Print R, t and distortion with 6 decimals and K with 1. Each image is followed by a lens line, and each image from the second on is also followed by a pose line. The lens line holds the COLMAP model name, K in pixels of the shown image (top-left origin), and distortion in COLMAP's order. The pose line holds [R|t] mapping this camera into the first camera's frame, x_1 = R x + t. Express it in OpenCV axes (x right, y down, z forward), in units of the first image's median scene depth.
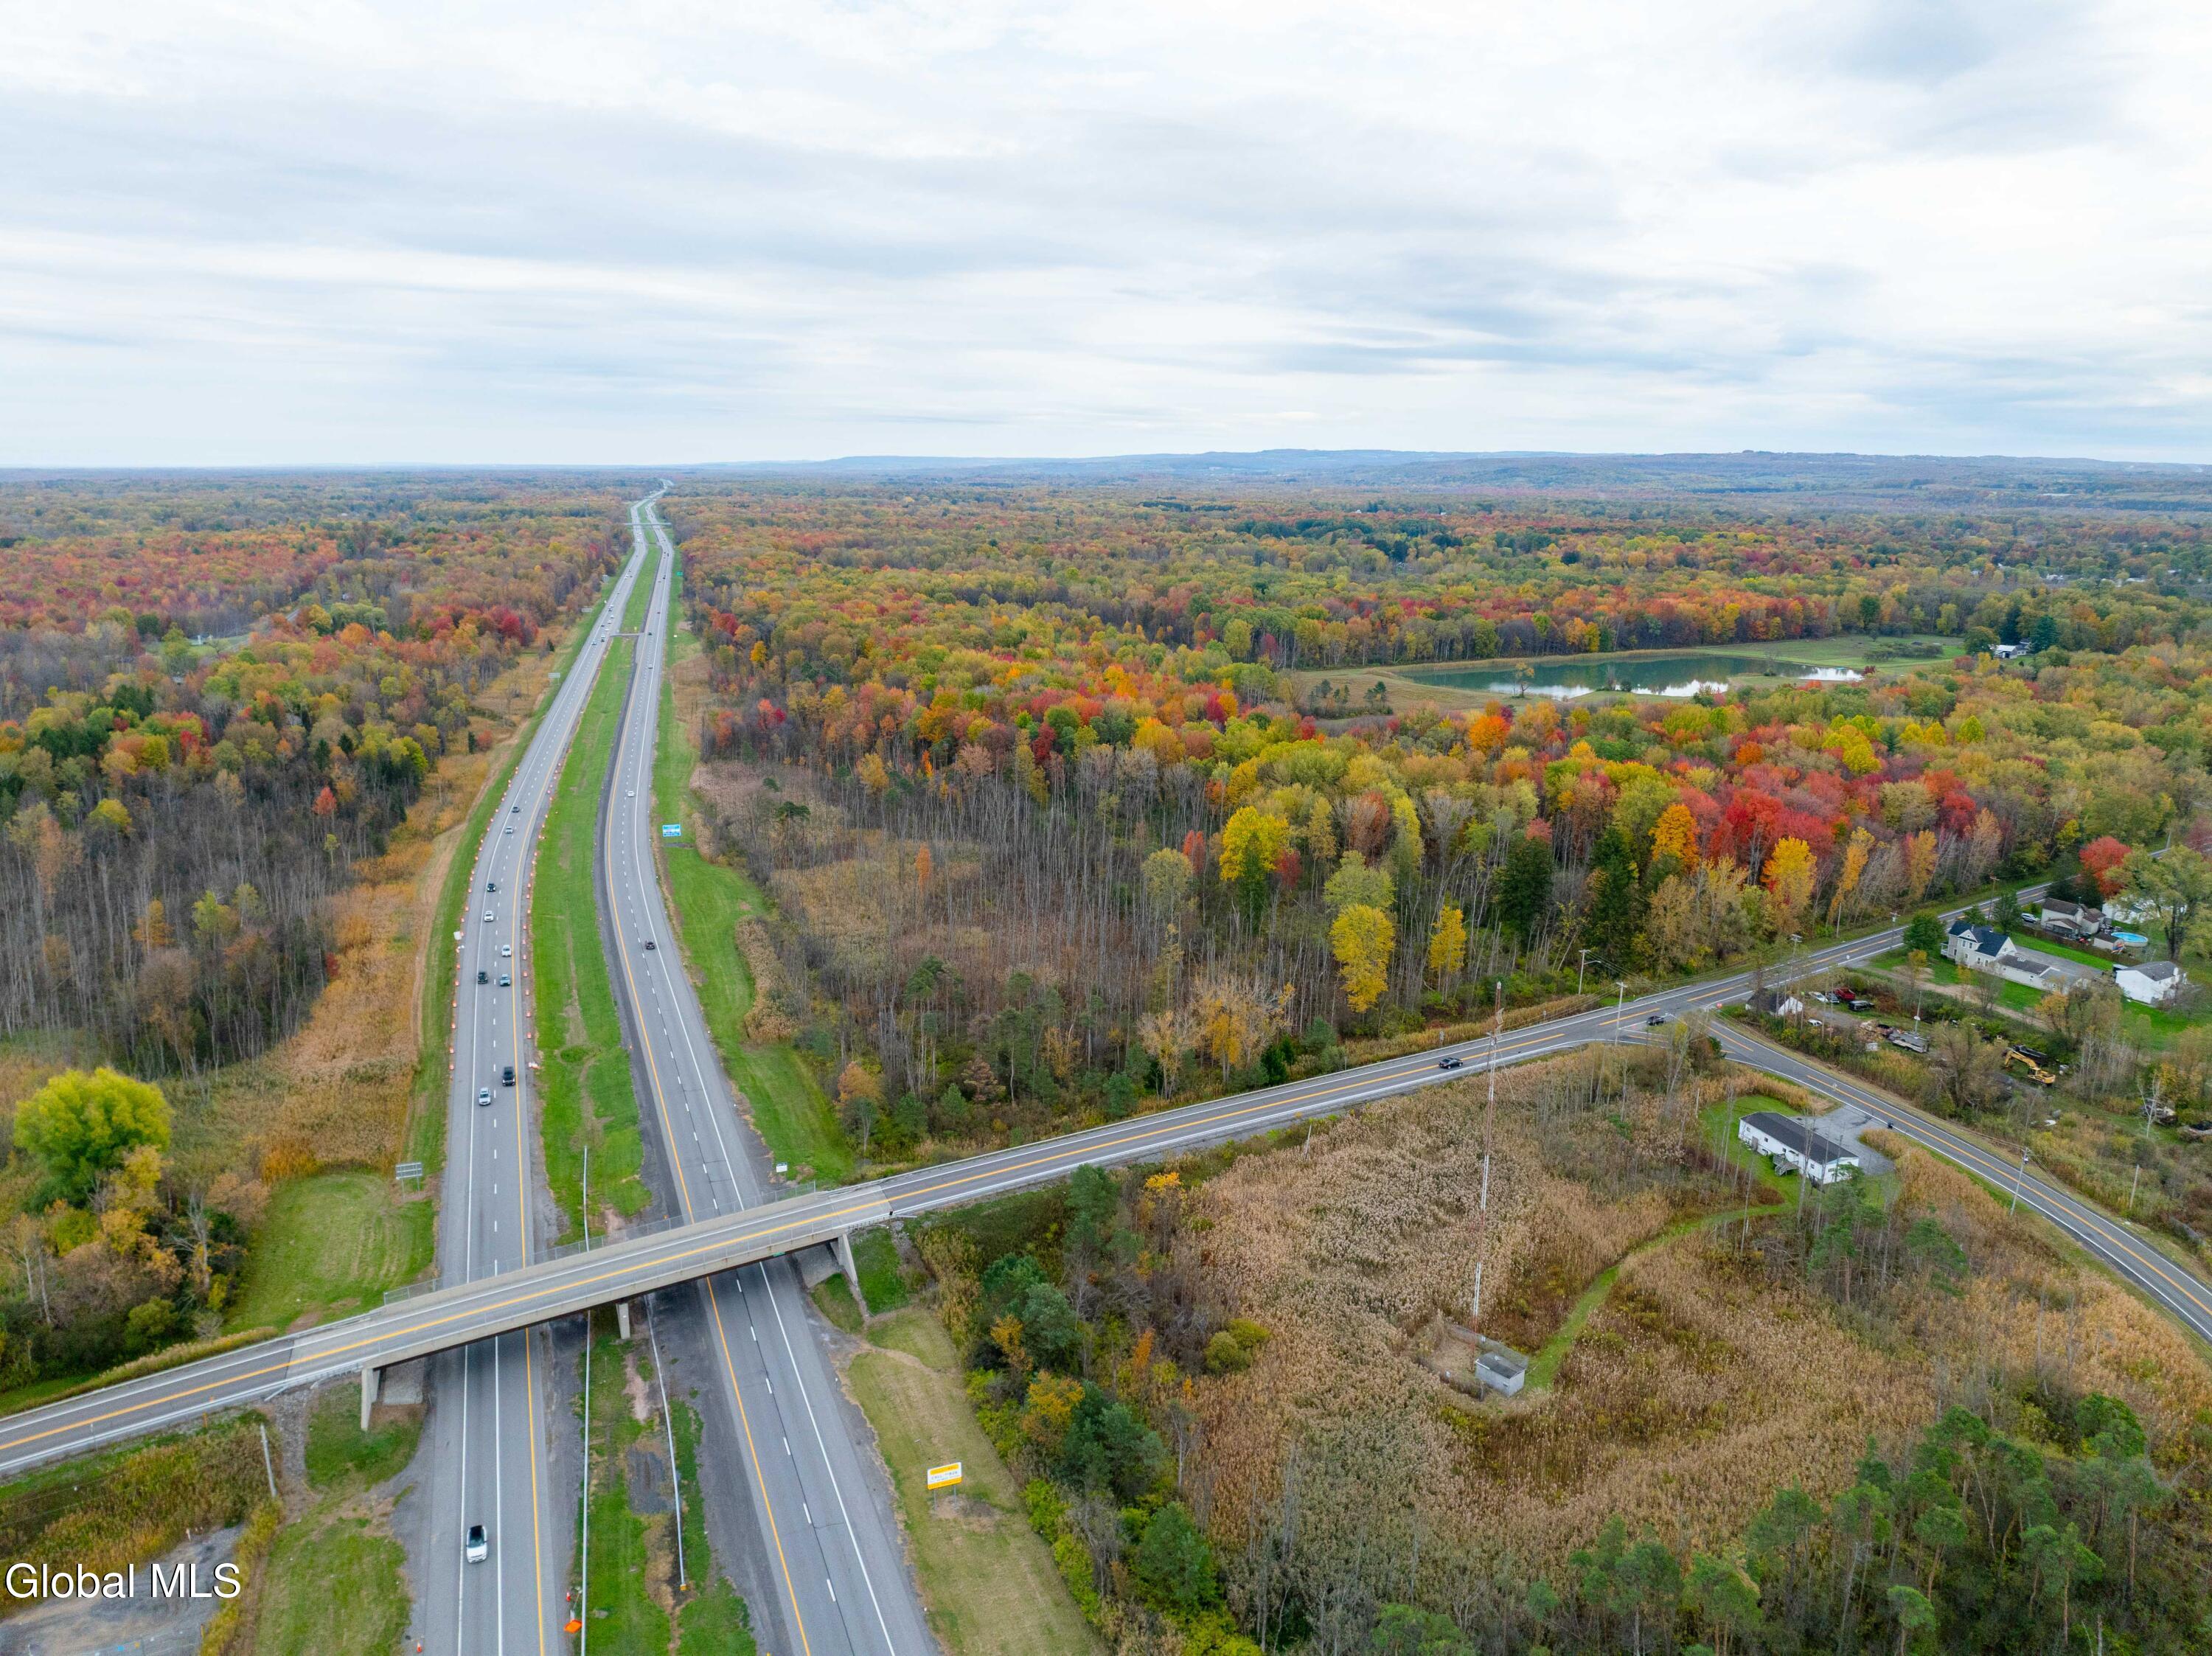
lens RADIAL K [[1536.7, 0, 1144.4], [0, 1536.7, 855.1], [0, 0, 1]] dist [-0.034483, 0.002778]
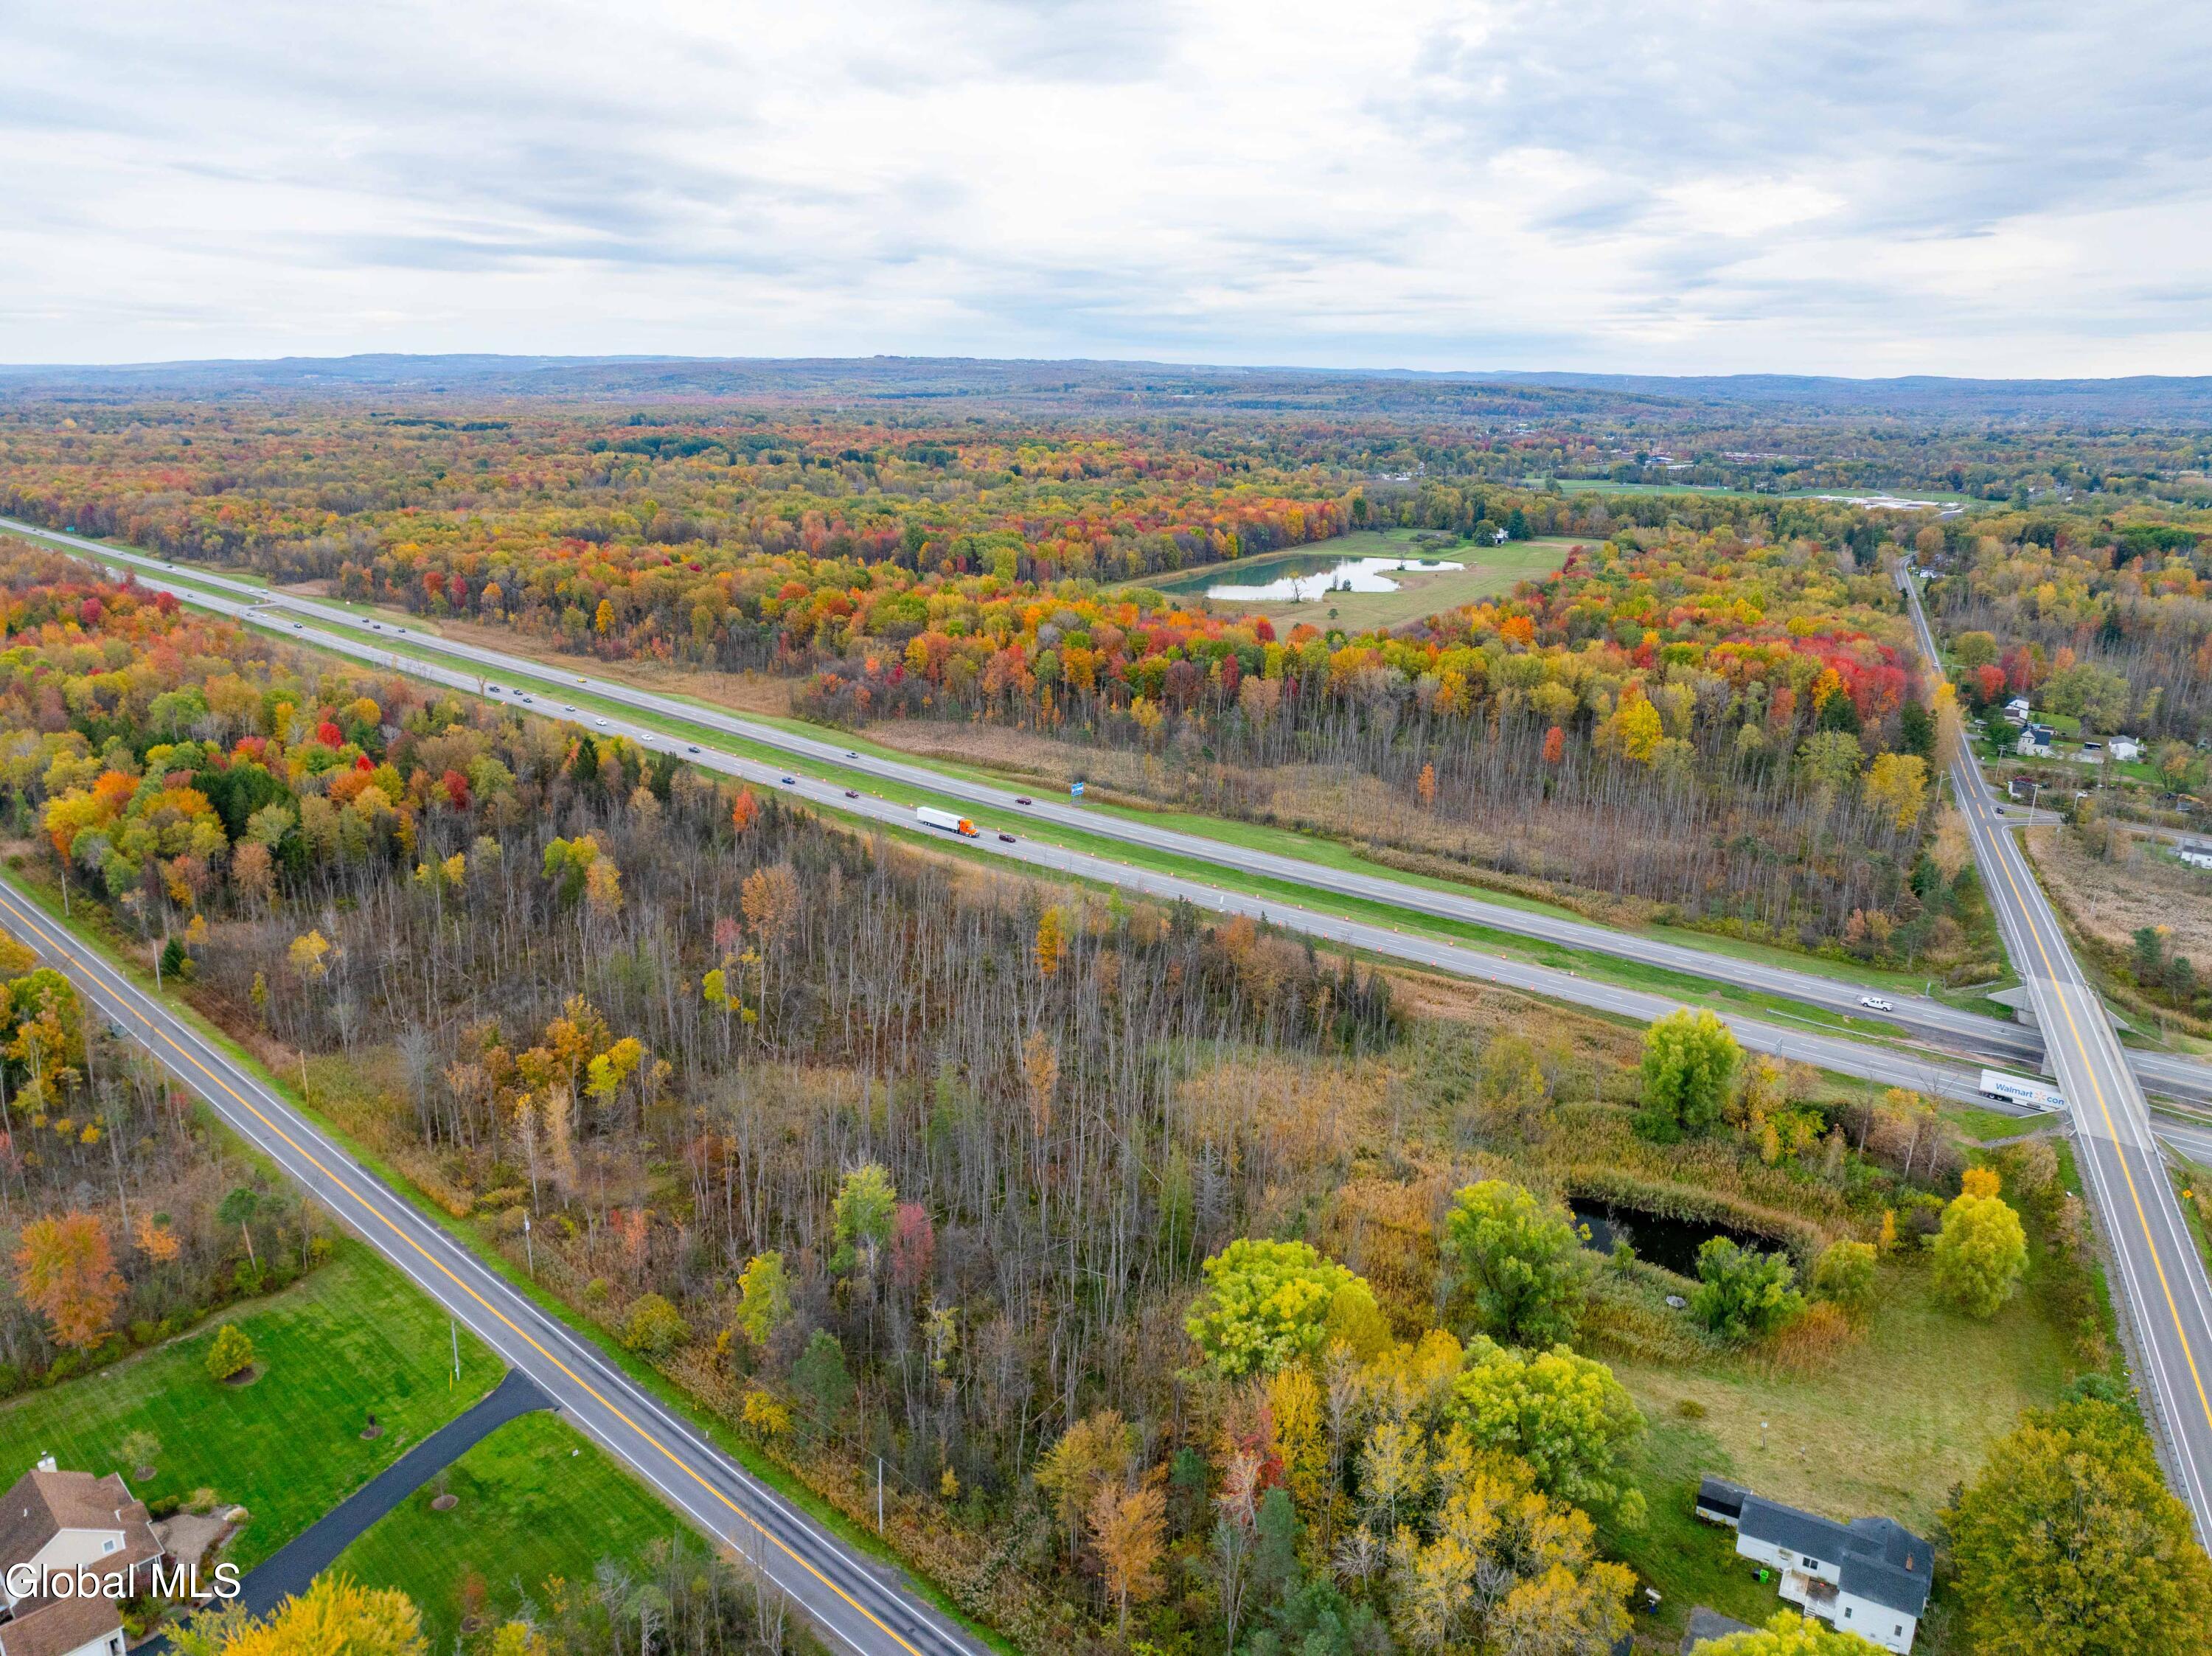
lens RADIAL K [[1536.7, 0, 1144.4], [0, 1536.7, 855.1], [0, 0, 1]] dist [-0.034483, 0.002778]
pose [[0.856818, -0.151916, 0.492731, -0.855127], [0.123082, 0.988247, 0.090661, -0.065676], [-0.500713, -0.017034, 0.865446, 0.117394]]
